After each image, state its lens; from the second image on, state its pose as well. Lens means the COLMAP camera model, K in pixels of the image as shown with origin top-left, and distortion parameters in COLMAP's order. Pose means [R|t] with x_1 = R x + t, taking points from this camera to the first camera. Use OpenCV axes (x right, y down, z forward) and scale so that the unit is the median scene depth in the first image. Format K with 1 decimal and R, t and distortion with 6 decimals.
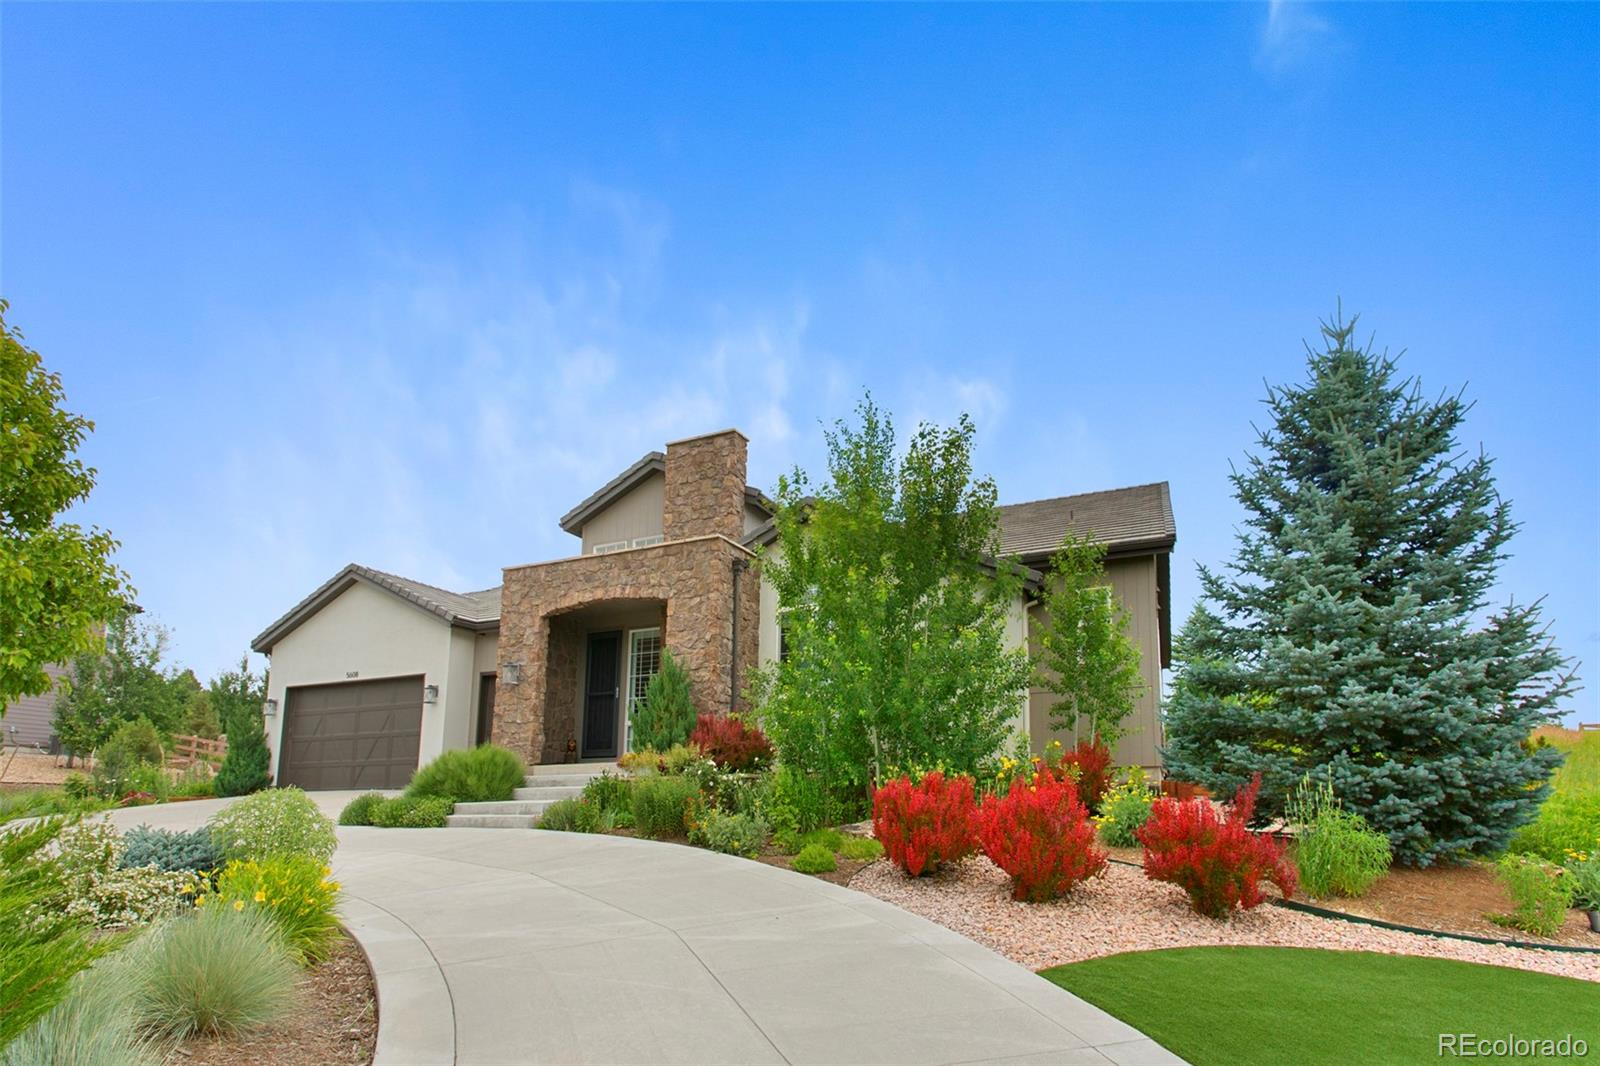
lens RADIAL K [[767.5, 0, 788.4], [0, 767.5, 530.9], [0, 0, 1]] dist [0.001089, 0.000471]
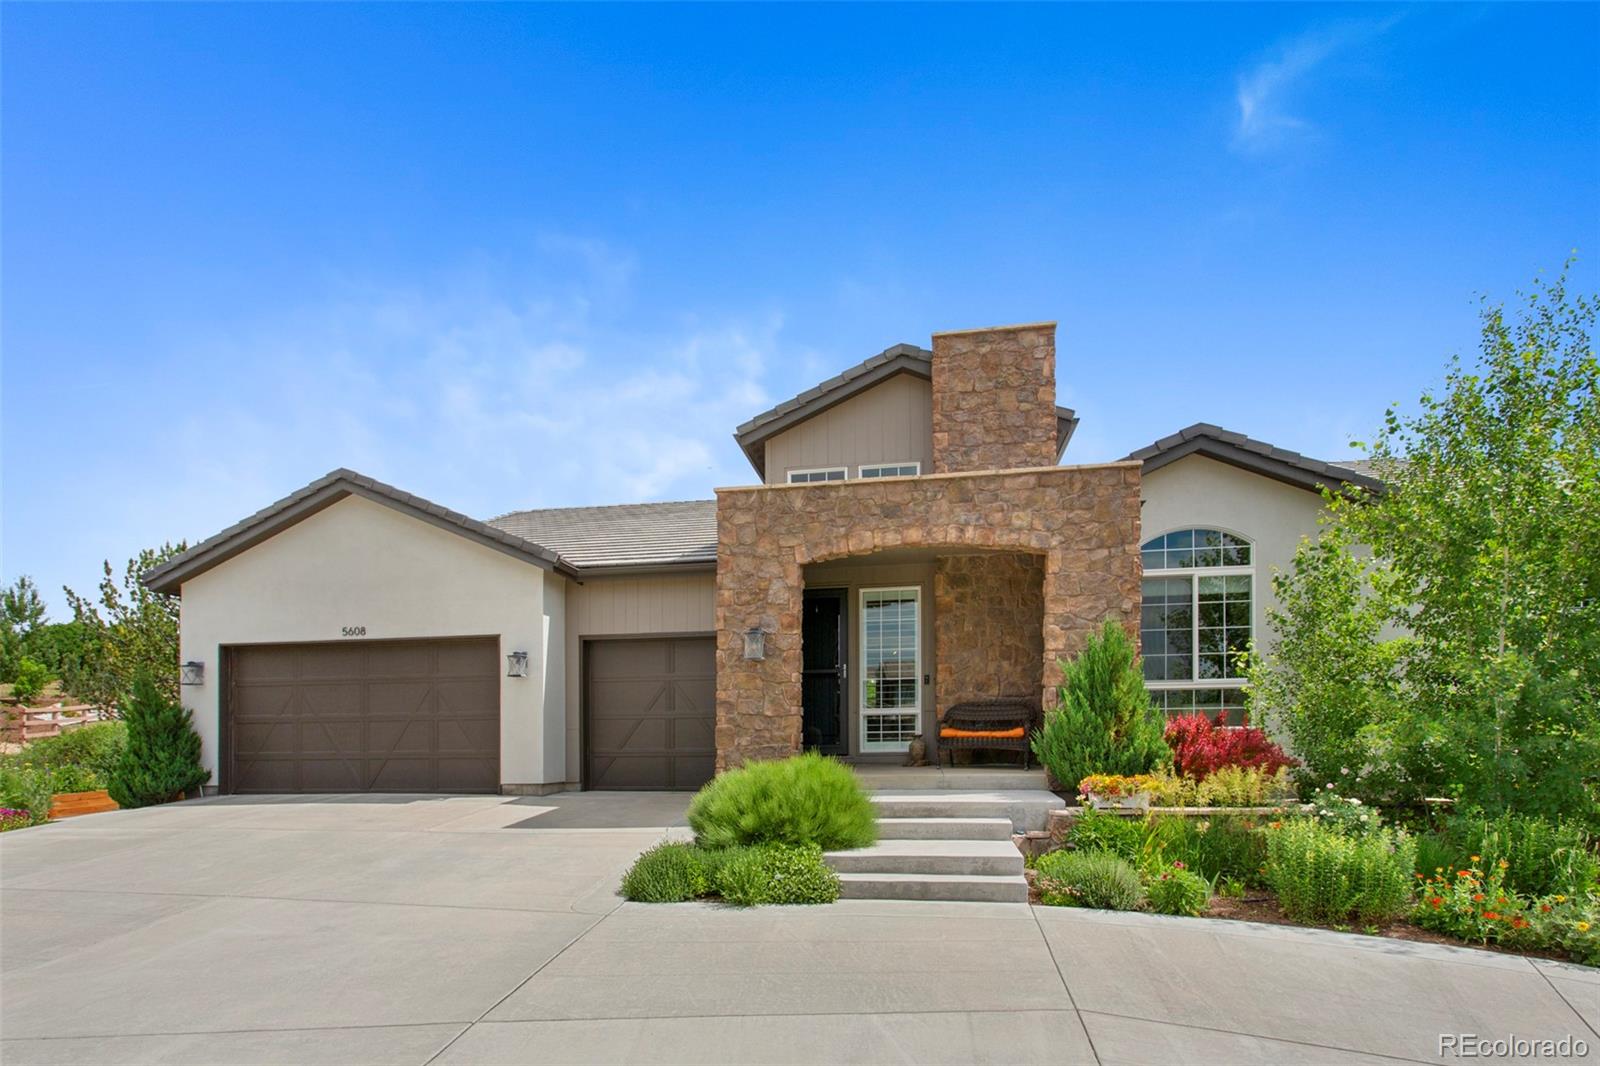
lens RADIAL K [[790.6, 0, 808.2], [0, 790.6, 573.3], [0, 0, 1]] dist [0.014512, 0.000367]
pose [[0.971441, 0.055829, 0.230620, -0.445606], [-0.078169, 0.992969, 0.088892, 0.053090], [-0.224035, -0.104380, 0.968975, 0.292504]]
